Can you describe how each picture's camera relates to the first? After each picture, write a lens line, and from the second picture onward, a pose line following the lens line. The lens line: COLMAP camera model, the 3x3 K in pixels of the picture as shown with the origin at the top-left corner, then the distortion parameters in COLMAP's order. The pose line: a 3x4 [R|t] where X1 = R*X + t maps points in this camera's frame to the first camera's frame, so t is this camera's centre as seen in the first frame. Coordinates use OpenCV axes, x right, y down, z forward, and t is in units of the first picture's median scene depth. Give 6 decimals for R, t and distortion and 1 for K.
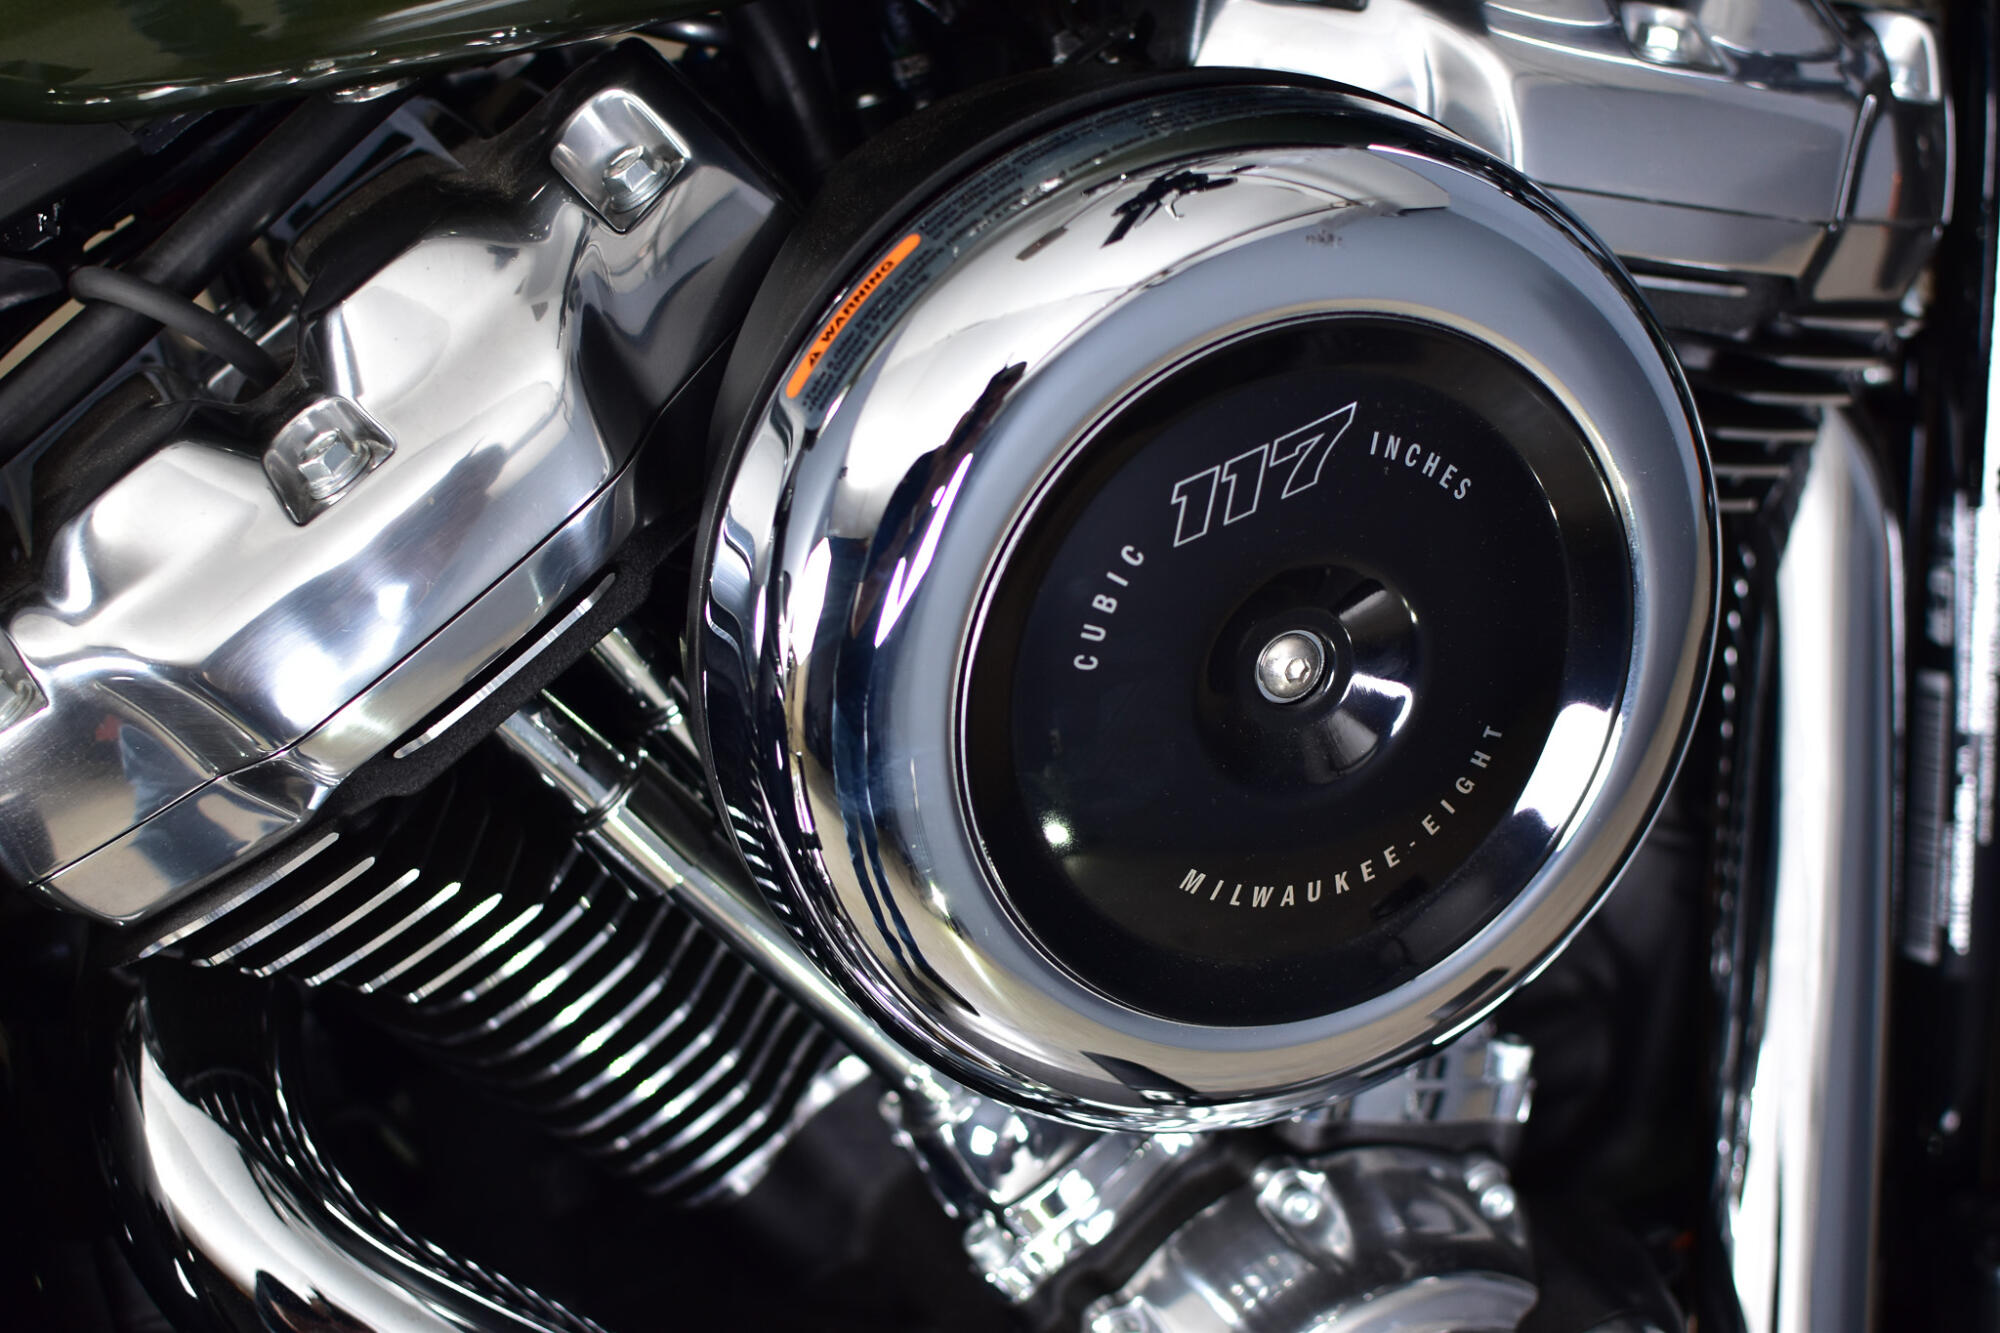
lens RADIAL K [[3081.9, 0, 990.6], [0, 3081.9, 665.1], [0, 0, 1]] dist [-0.122162, 0.000000]
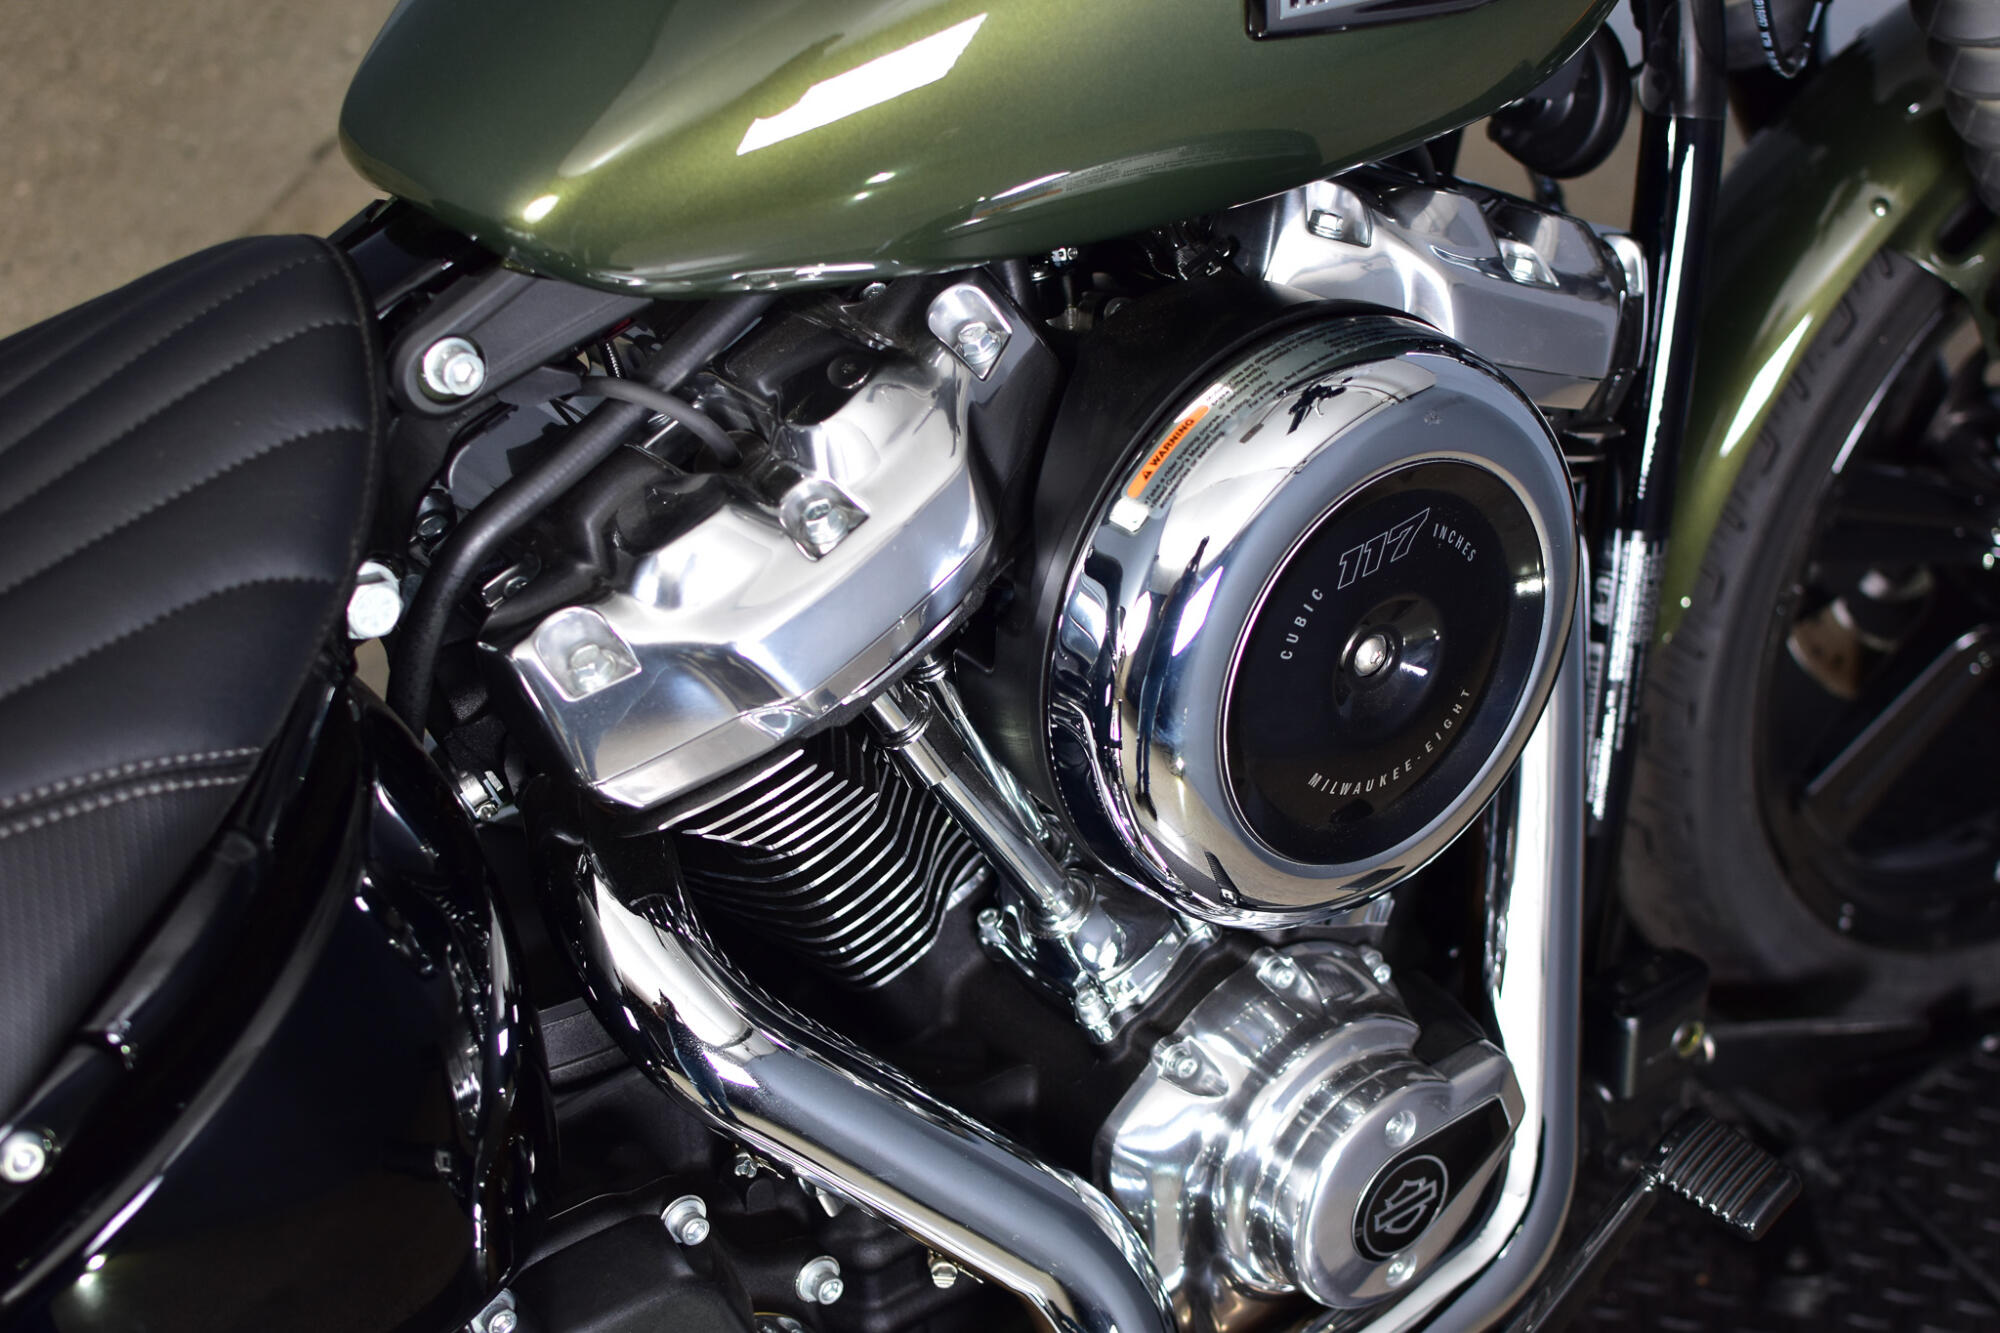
lens RADIAL K [[3081.9, 0, 1008.8], [0, 3081.9, 667.4], [0, 0, 1]] dist [-0.122162, 0.000000]
pose [[0.958723, 0.012524, 0.284065, -0.566955], [-0.026312, 0.998651, 0.044774, -0.062550], [-0.283121, -0.050400, 0.957759, -0.568734]]
